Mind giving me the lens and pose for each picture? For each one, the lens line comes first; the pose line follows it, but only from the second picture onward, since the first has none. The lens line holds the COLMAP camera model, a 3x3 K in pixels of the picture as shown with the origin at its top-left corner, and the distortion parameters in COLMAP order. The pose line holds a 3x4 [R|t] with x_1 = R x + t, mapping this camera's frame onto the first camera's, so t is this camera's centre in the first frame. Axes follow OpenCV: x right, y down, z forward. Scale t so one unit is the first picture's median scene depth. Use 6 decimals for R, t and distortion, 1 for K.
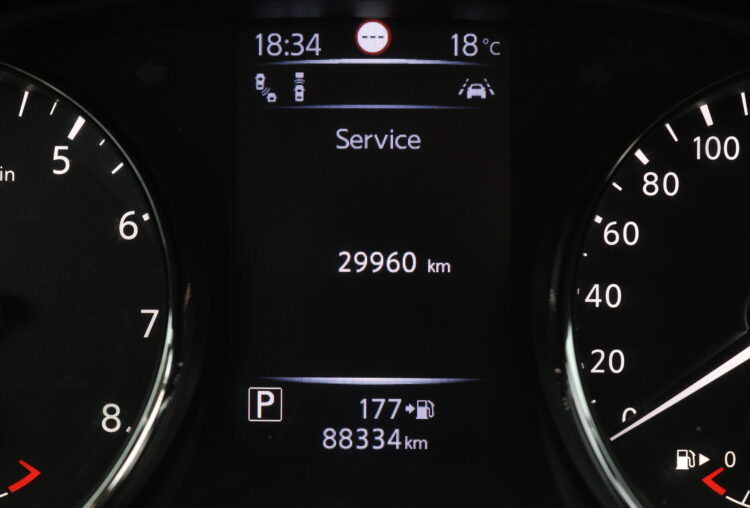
lens RADIAL K [[1535.8, 0, 377.7], [0, 1535.8, 260.4], [0, 0, 1]] dist [0.026218, 0.000000]
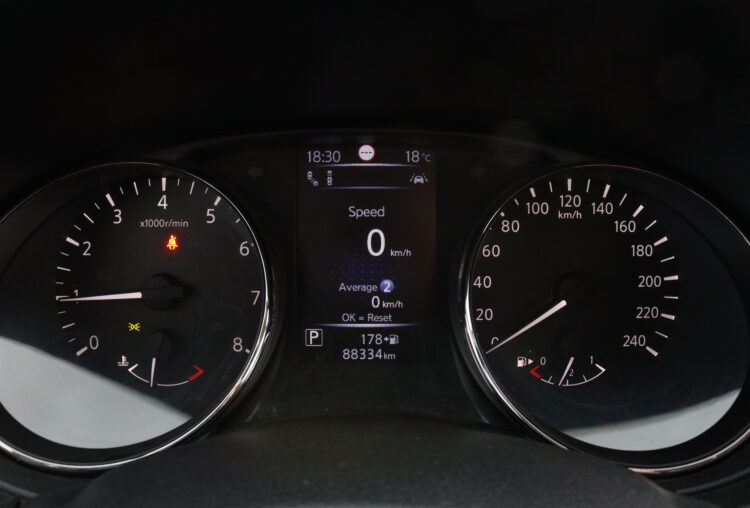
lens RADIAL K [[590.5, 0, 380.8], [0, 590.5, 251.5], [0, 0, 1]] dist [-0.140190, 0.064909]
pose [[0.999600, -0.007628, 0.027225, -0.006219], [0.006701, 0.999400, 0.033988, -0.043609], [-0.027468, -0.033792, 0.999051, 0.237480]]
